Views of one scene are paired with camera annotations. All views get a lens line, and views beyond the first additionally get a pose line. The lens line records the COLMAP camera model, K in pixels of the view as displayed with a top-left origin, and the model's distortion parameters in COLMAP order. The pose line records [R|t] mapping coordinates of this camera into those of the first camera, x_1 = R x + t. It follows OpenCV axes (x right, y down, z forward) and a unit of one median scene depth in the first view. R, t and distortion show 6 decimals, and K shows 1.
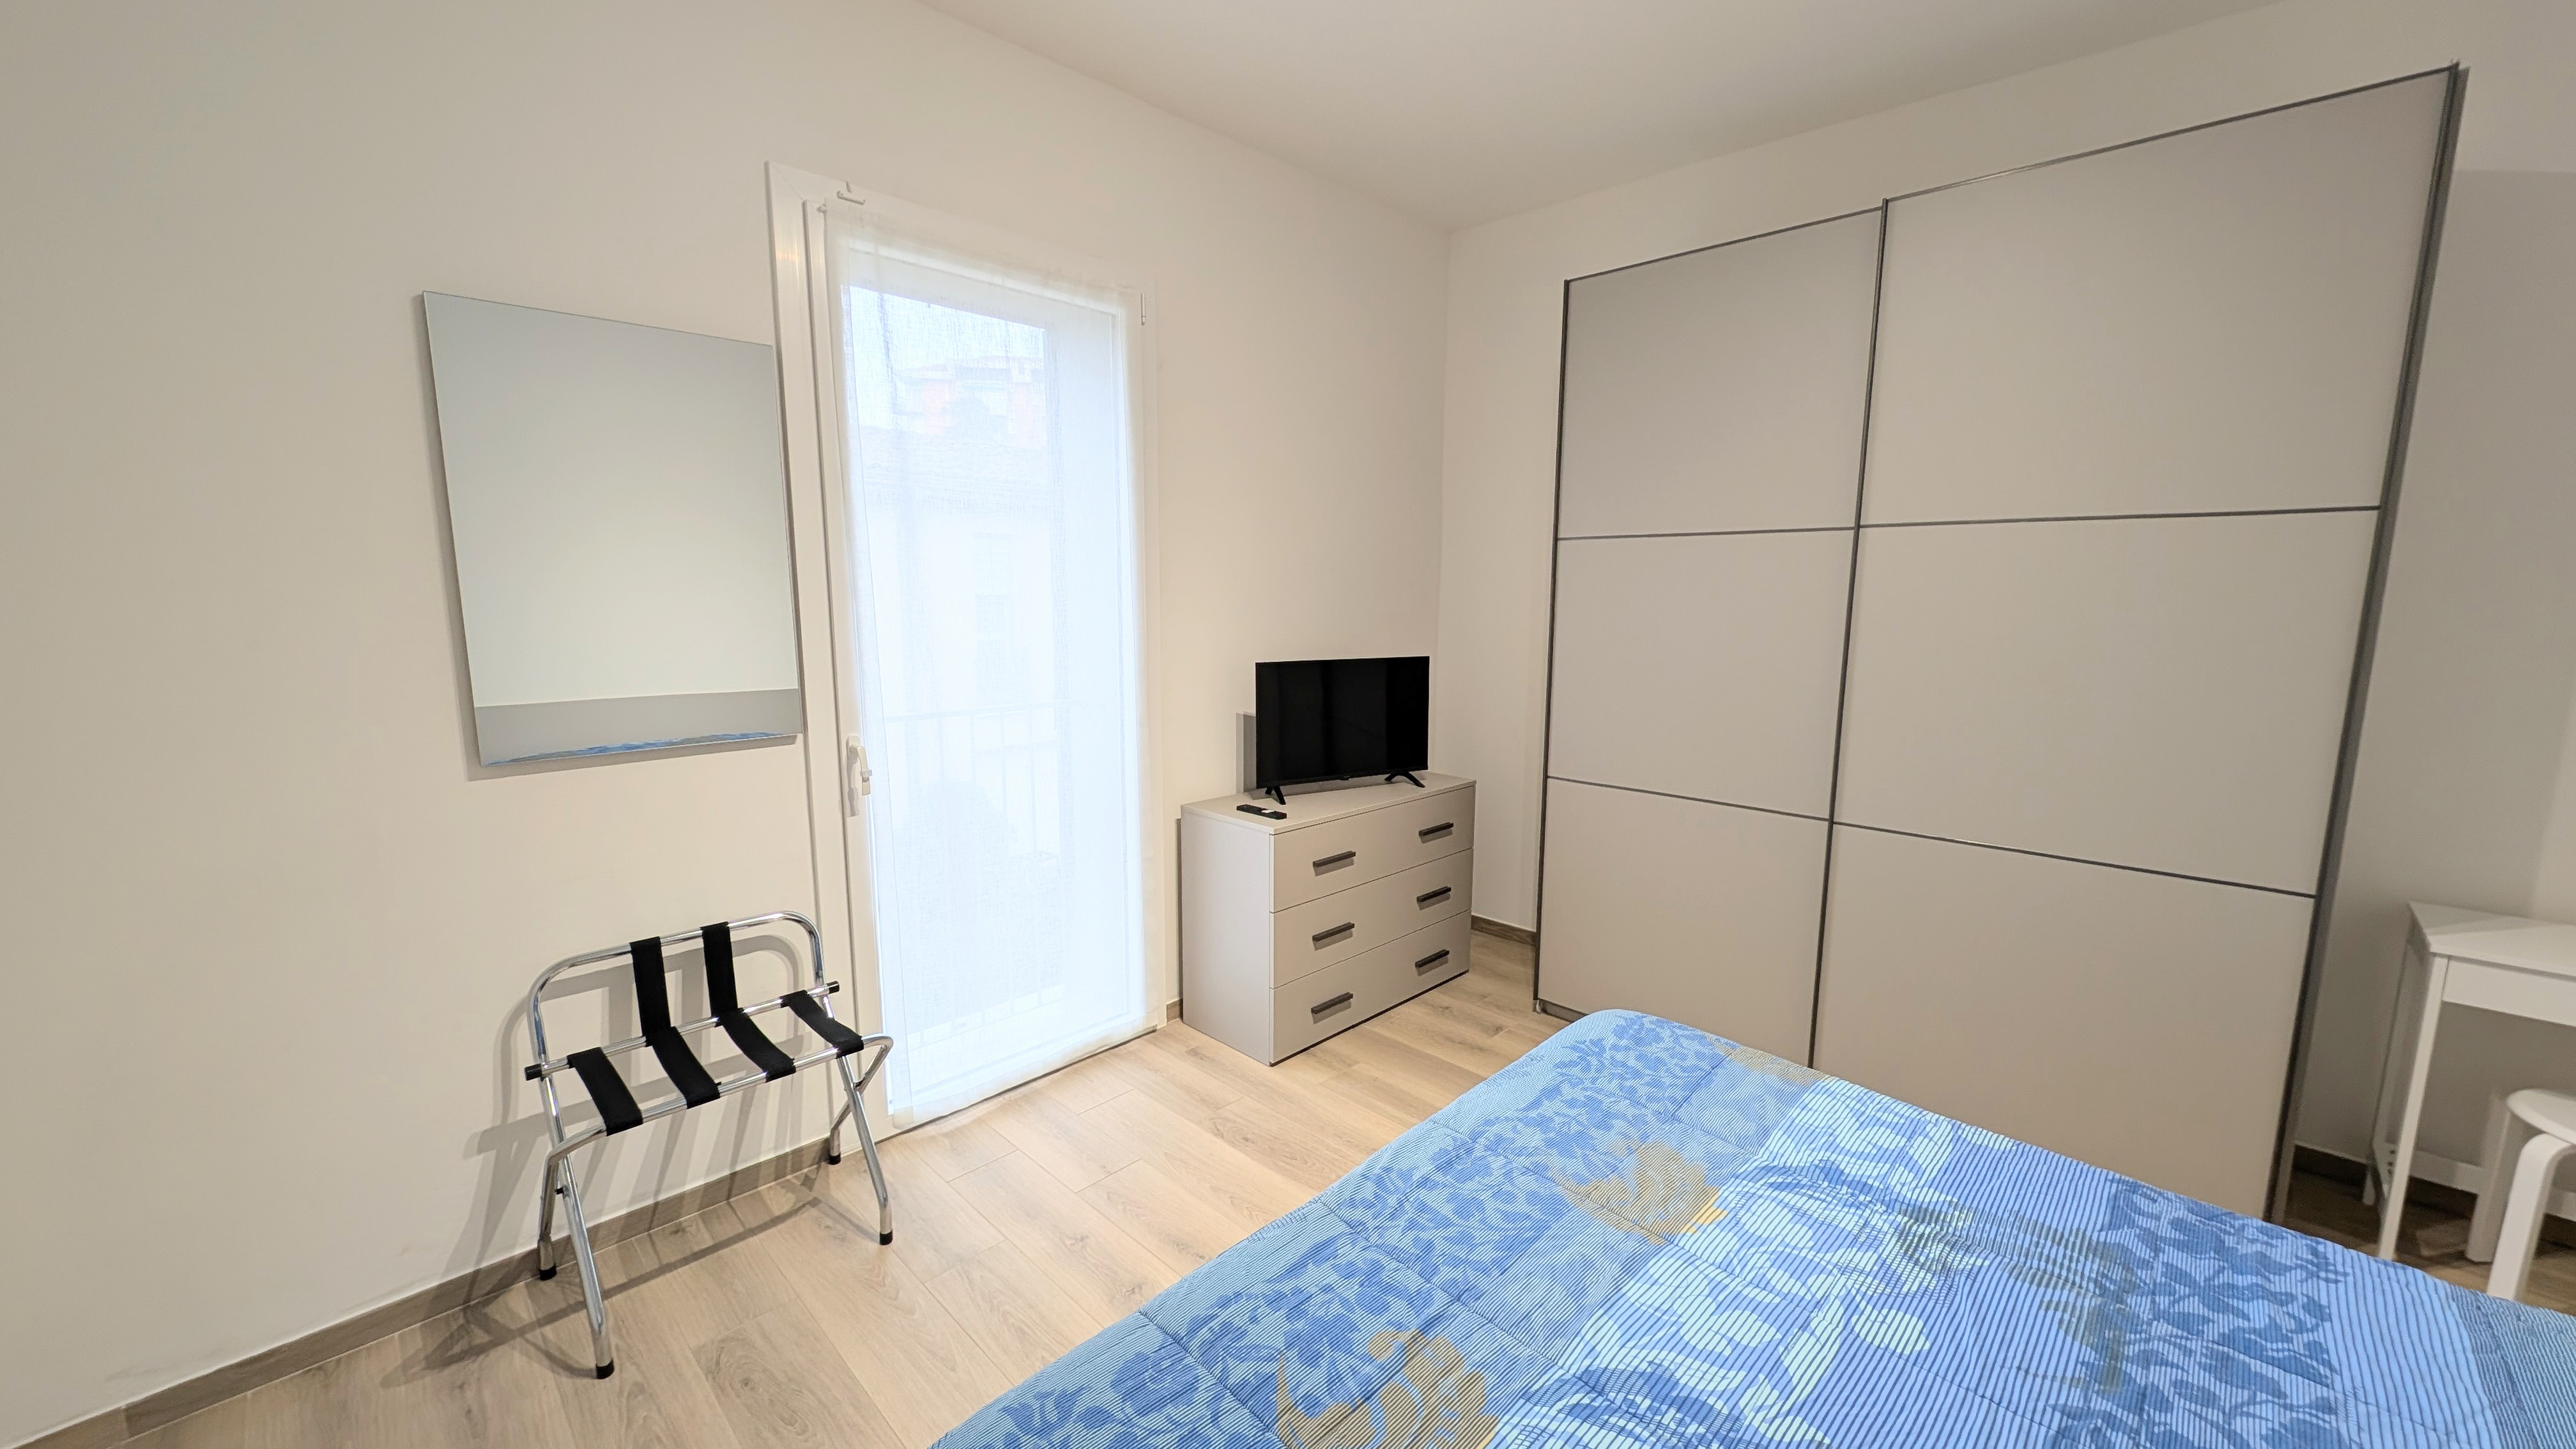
lens RADIAL K [[955.3, 0, 1292.8], [0, 955.3, 726.8], [0, 0, 1]] dist [-0.002756, -0.000349]
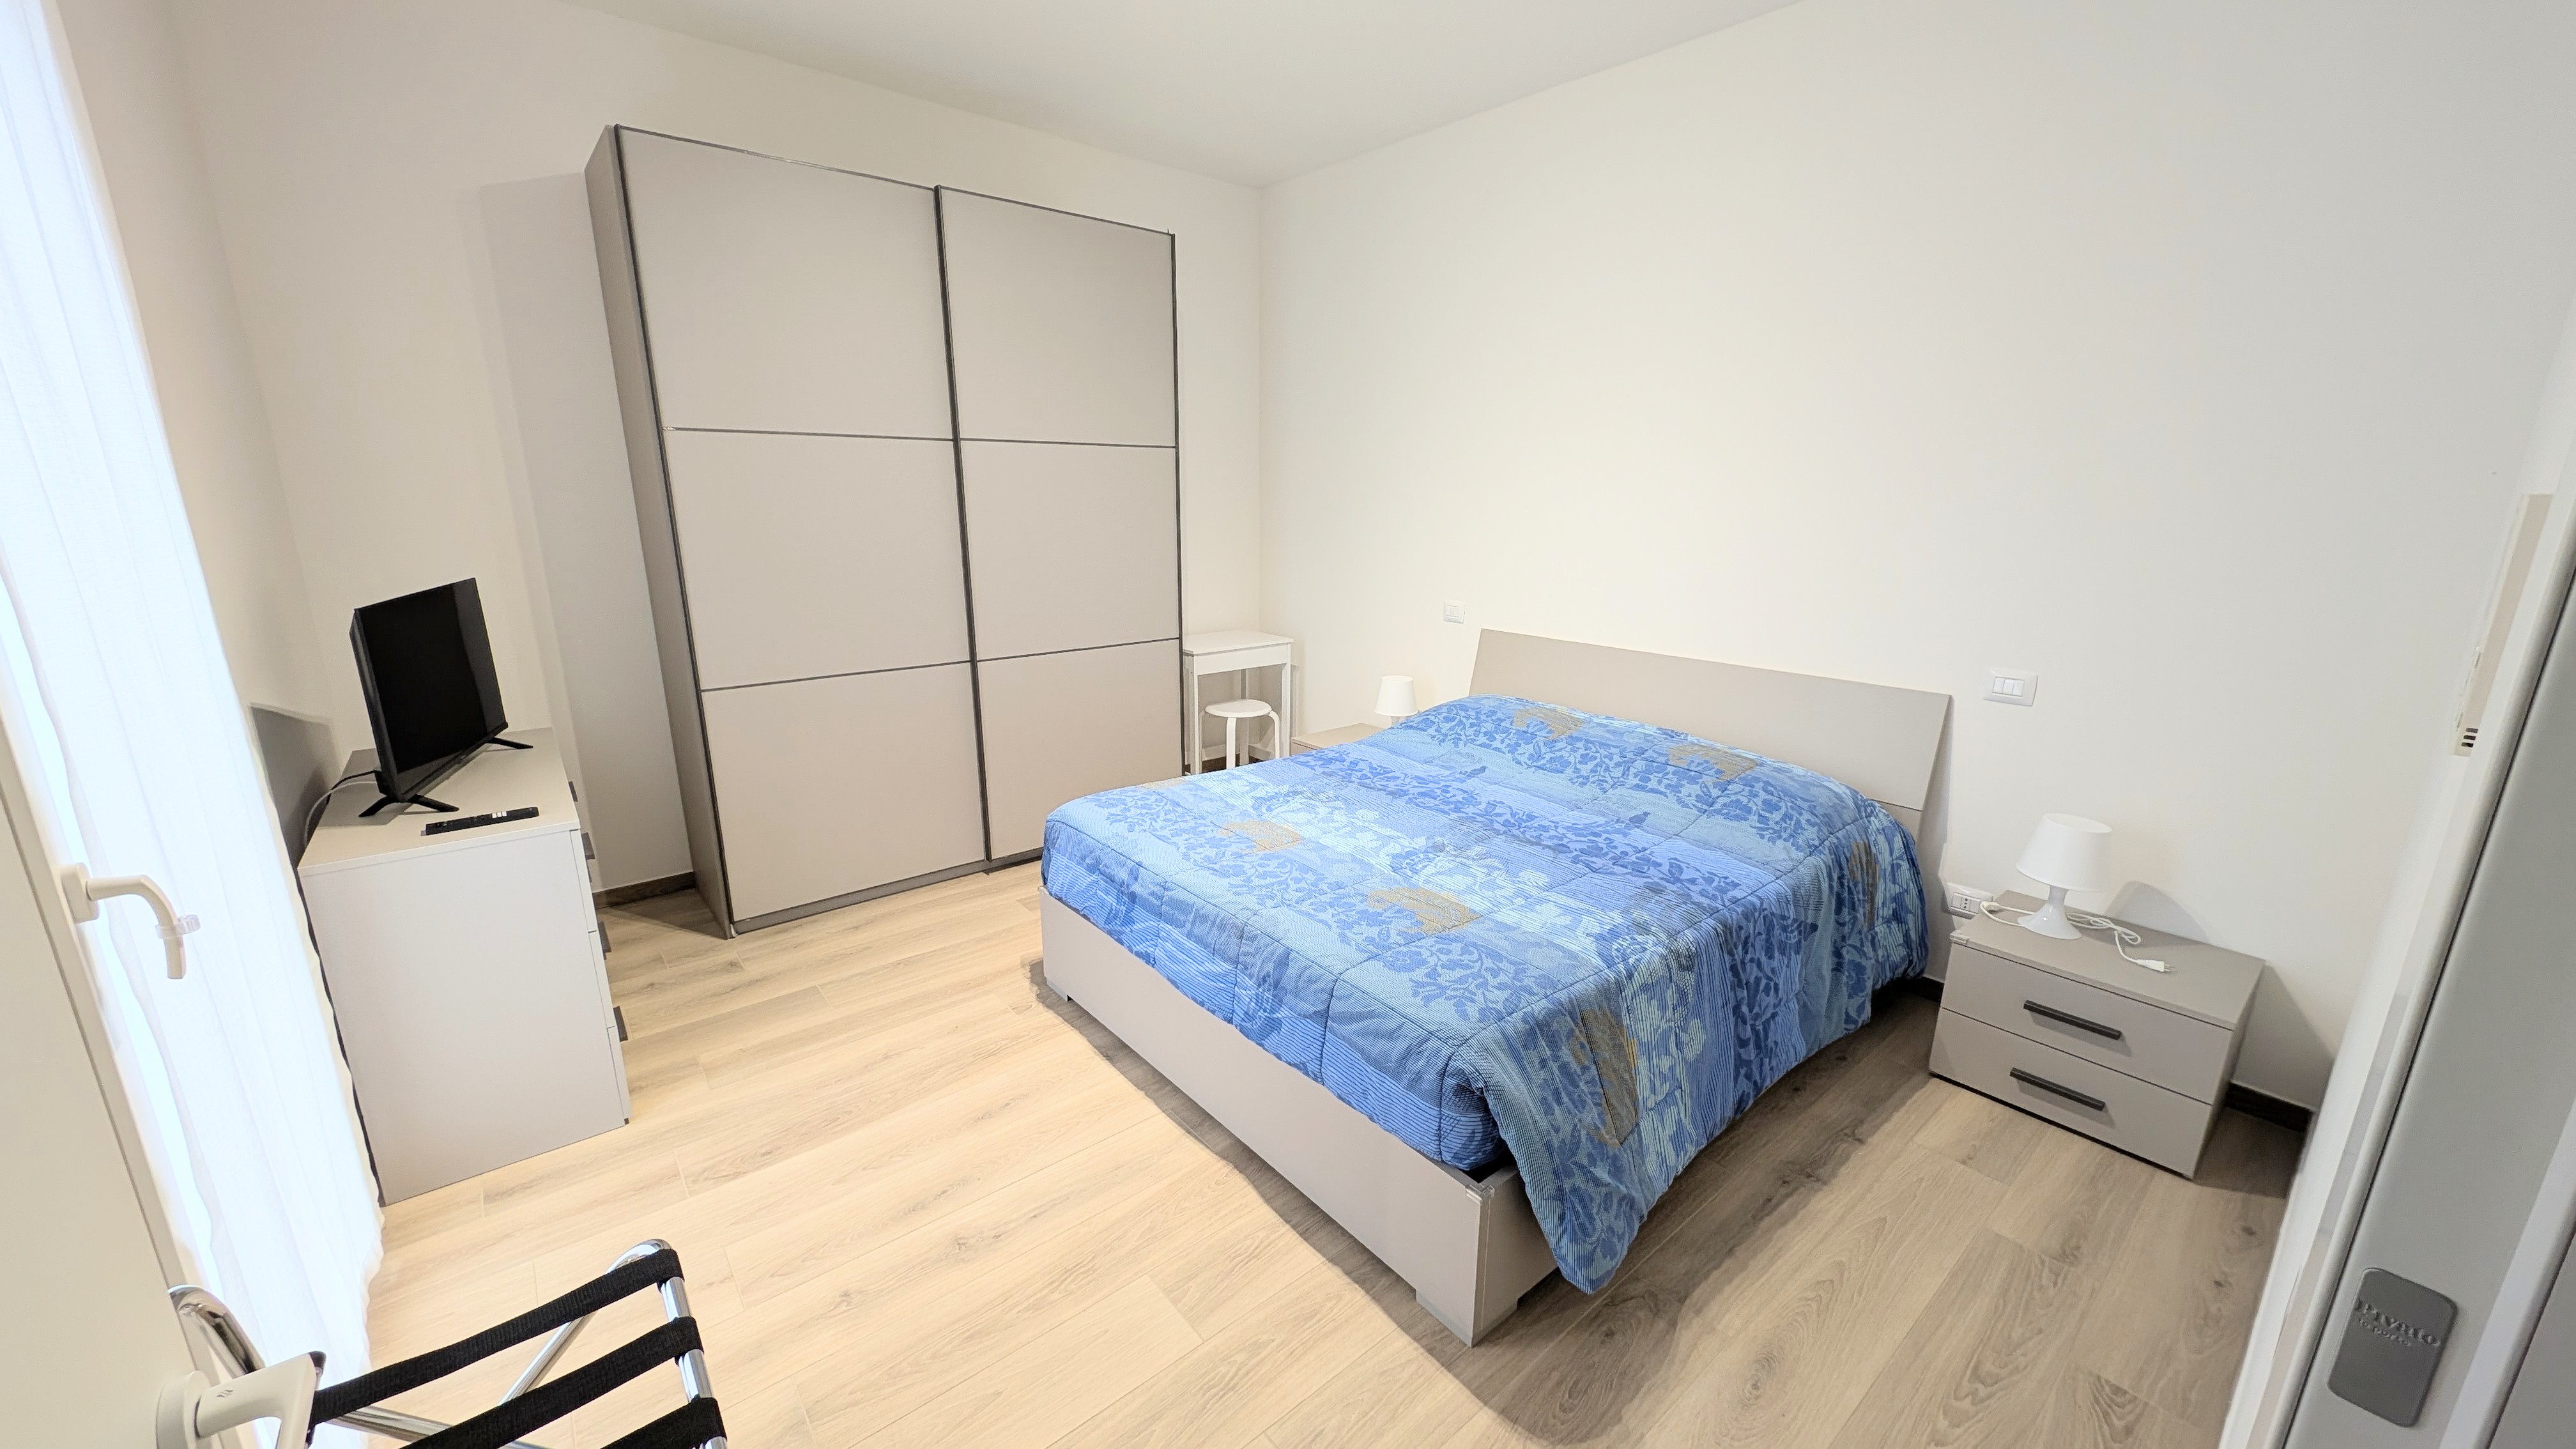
lens RADIAL K [[955.3, 0, 1292.8], [0, 955.3, 726.8], [0, 0, 1]] dist [-0.002756, -0.000349]
pose [[0.098427, -0.248138, 0.963711, -1.068077], [0.135615, 0.962724, 0.234033, -0.099557], [-0.985860, 0.107658, 0.128409, 0.573584]]
